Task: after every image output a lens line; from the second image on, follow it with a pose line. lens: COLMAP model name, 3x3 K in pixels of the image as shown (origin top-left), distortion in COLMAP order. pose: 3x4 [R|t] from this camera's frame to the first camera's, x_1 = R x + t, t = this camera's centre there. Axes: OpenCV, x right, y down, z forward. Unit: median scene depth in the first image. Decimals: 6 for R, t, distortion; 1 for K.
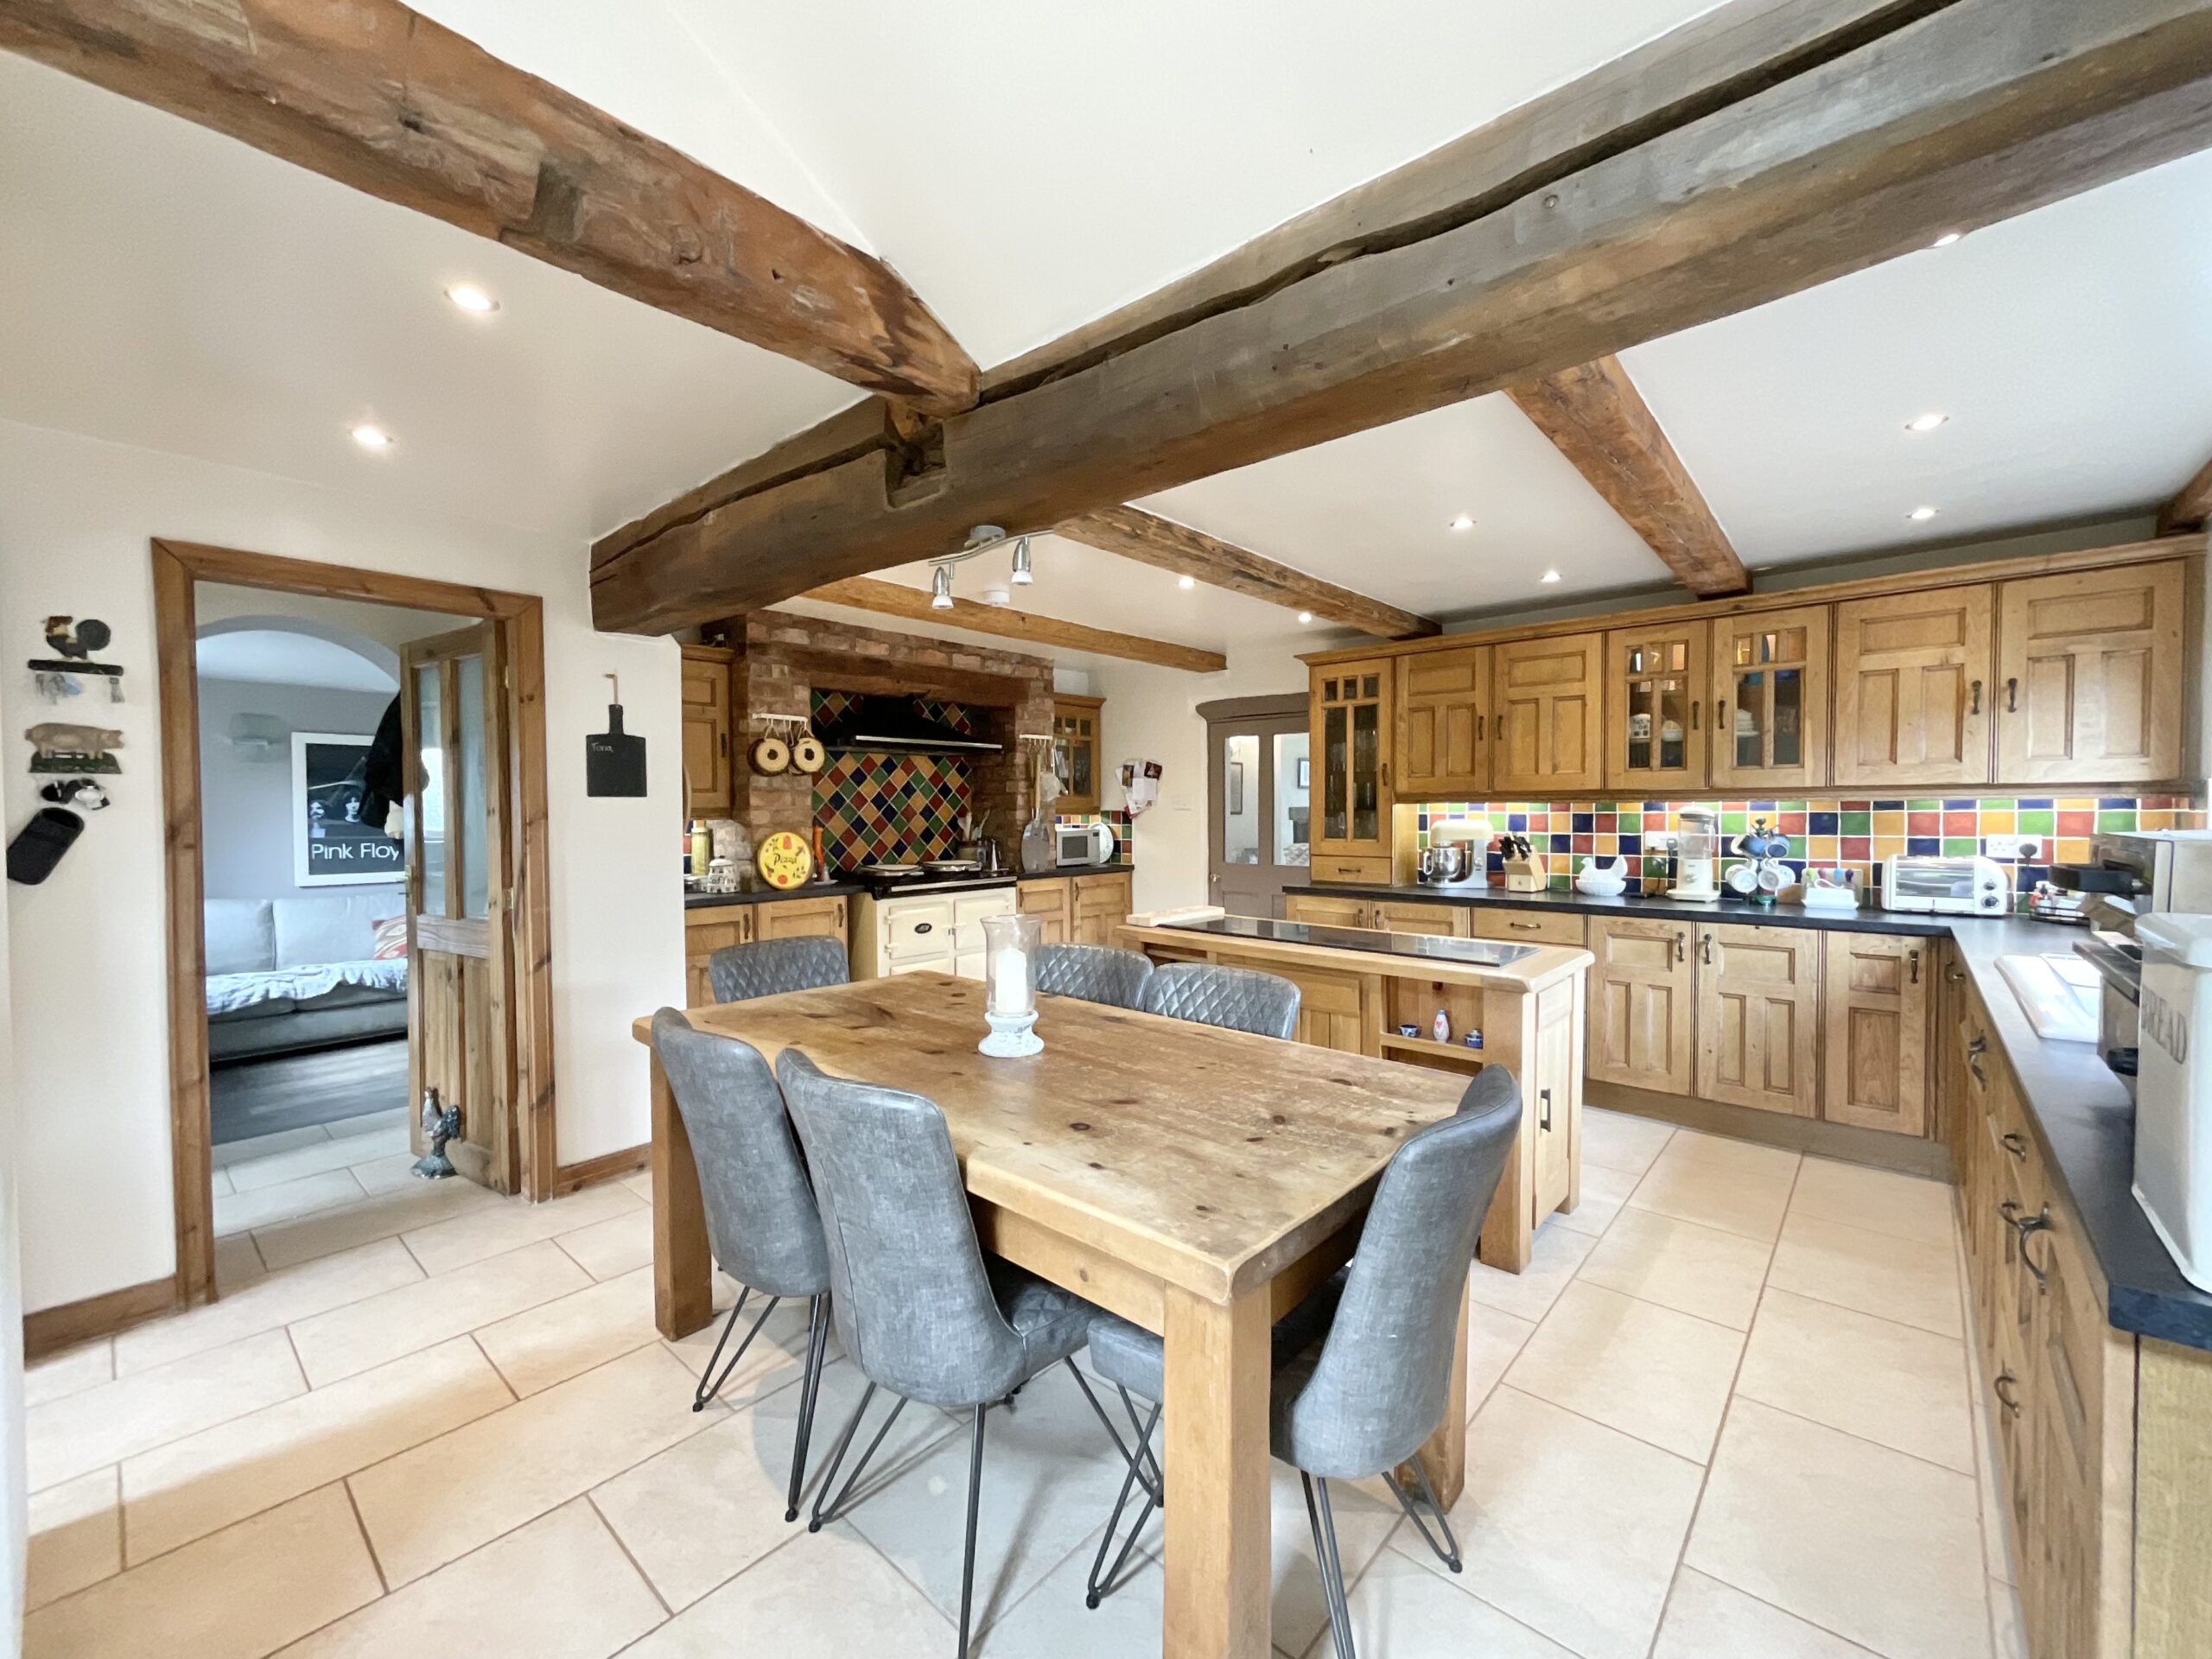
lens RADIAL K [[903.3, 0, 1106.2], [0, 903.3, 832.4], [0, 0, 1]] dist [0.000006, -0.000265]
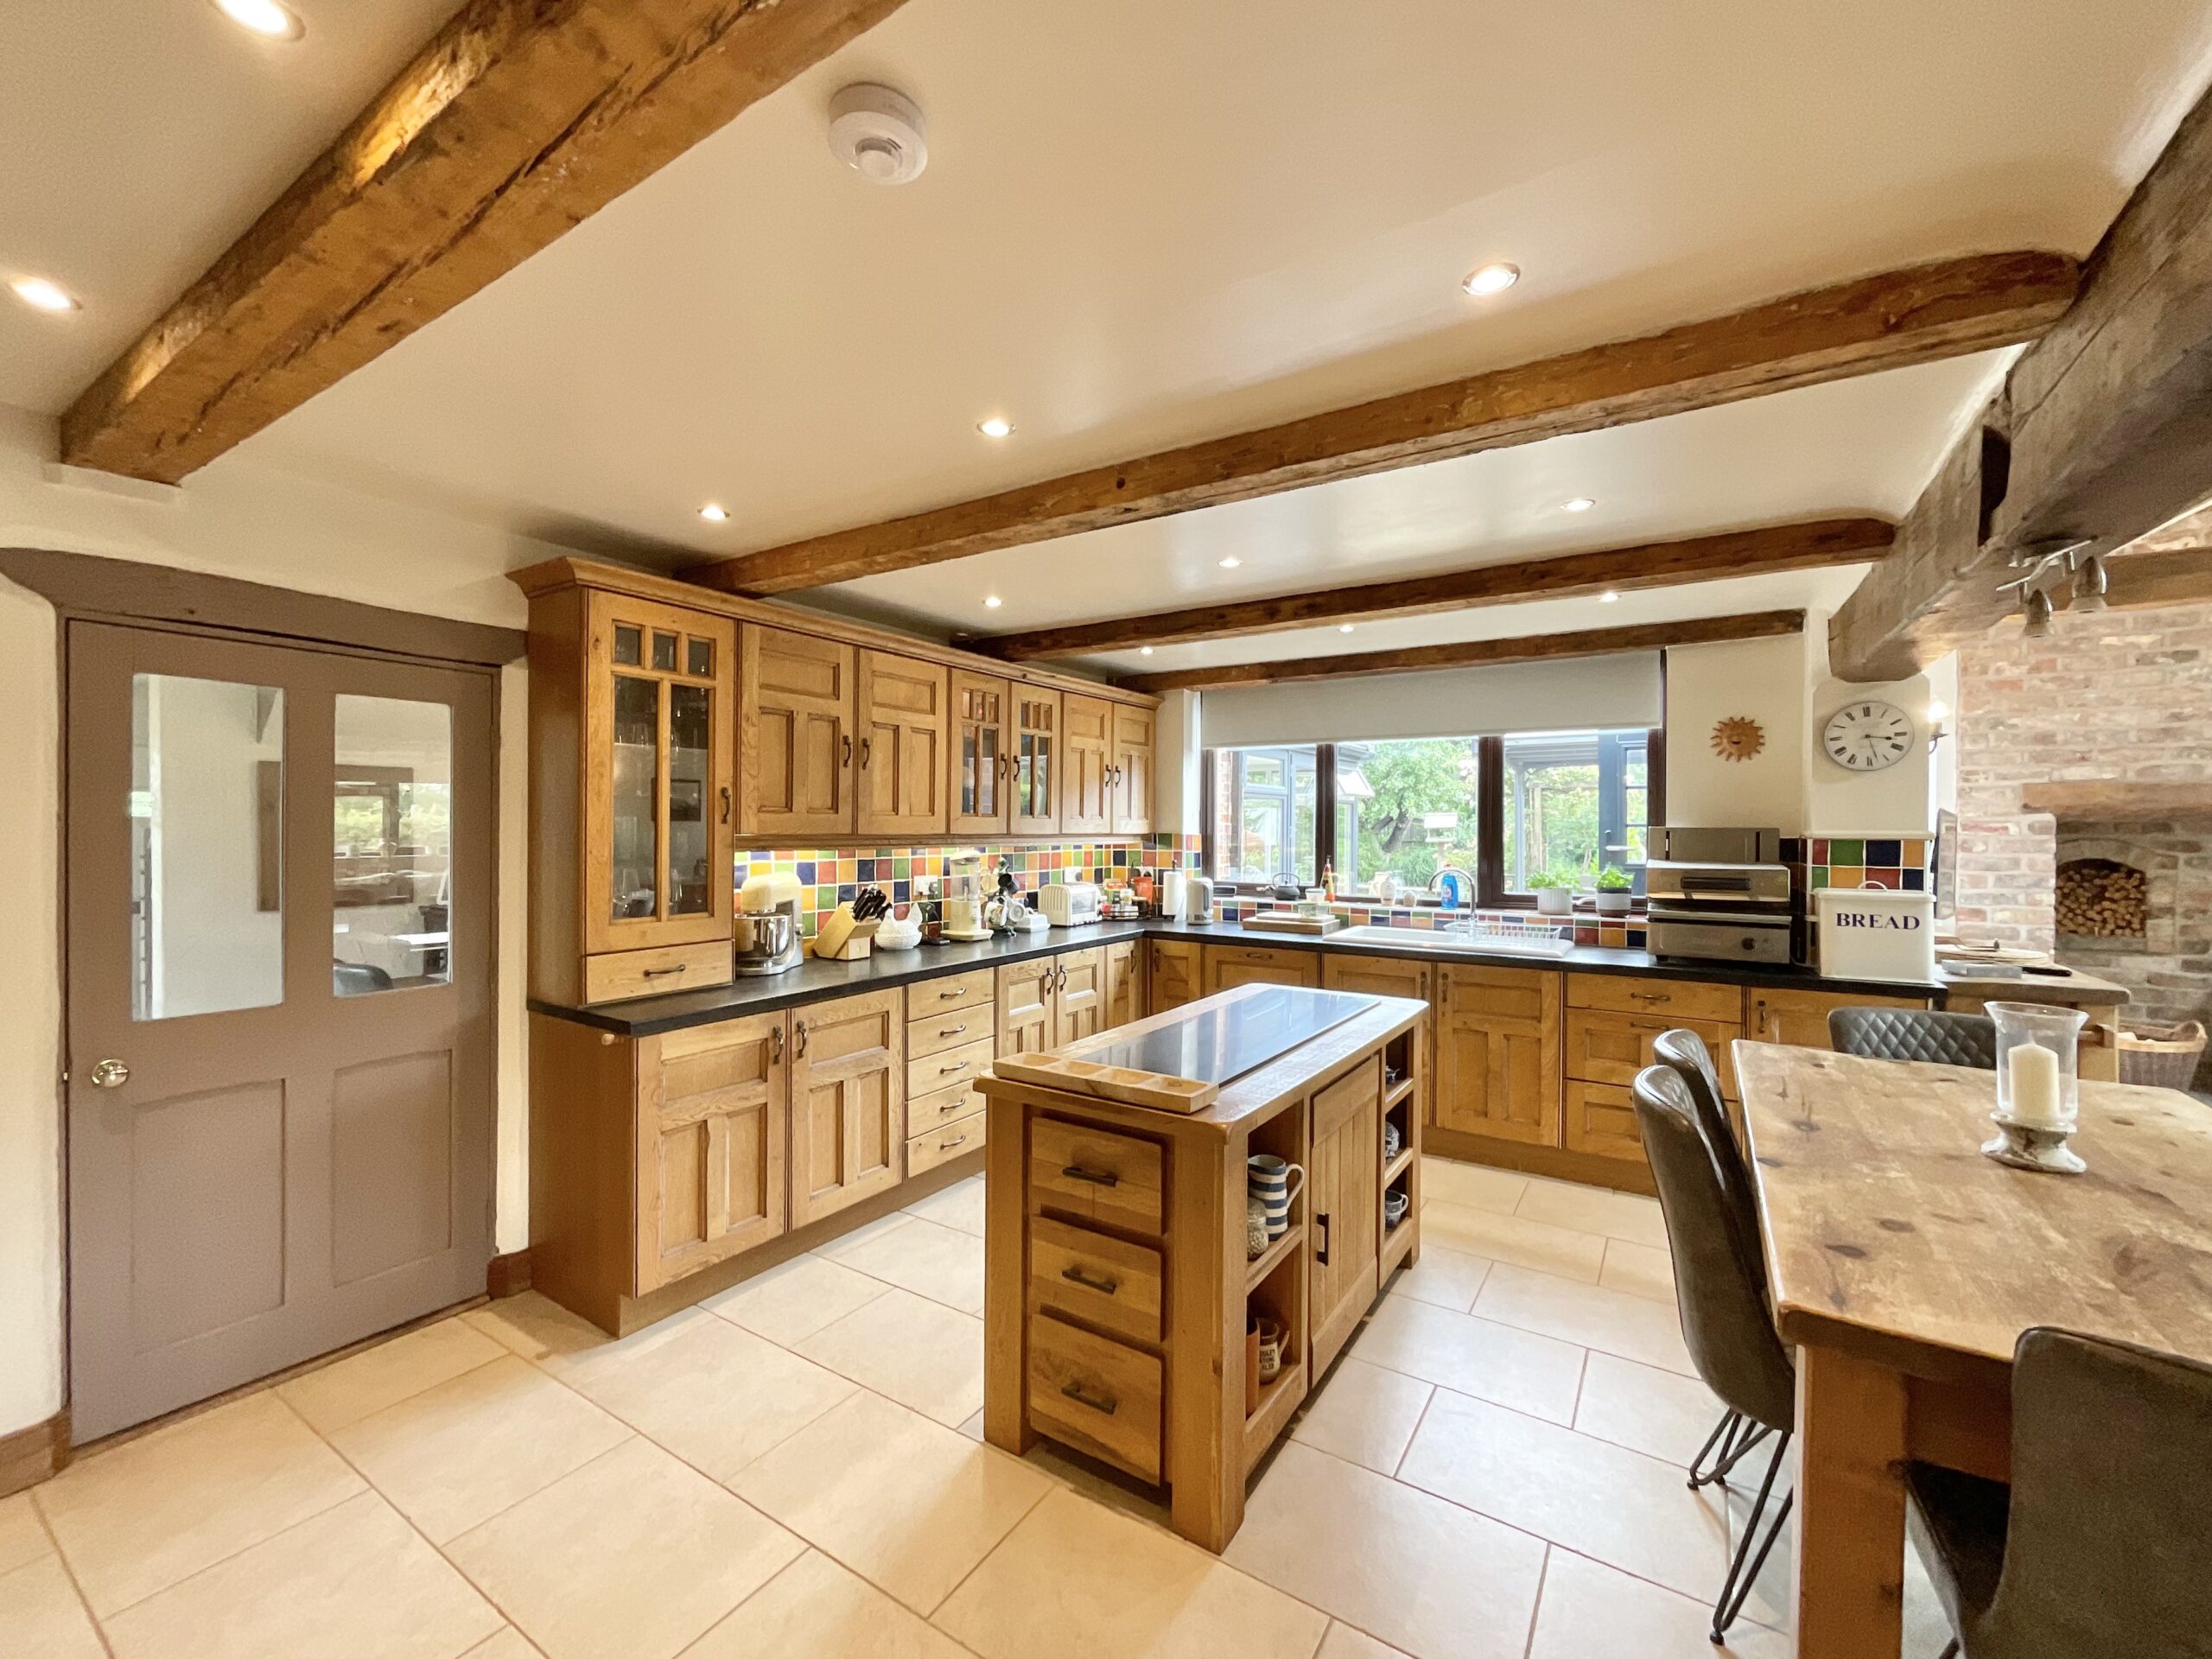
lens RADIAL K [[903.3, 0, 1106.2], [0, 903.3, 832.4], [0, 0, 1]] dist [0.000006, -0.000265]
pose [[-0.155063, 0.001271, 0.987904, -0.363320], [0.024007, 0.999709, 0.002482, -0.043027], [-0.987613, 0.024102, -0.155049, 0.884096]]
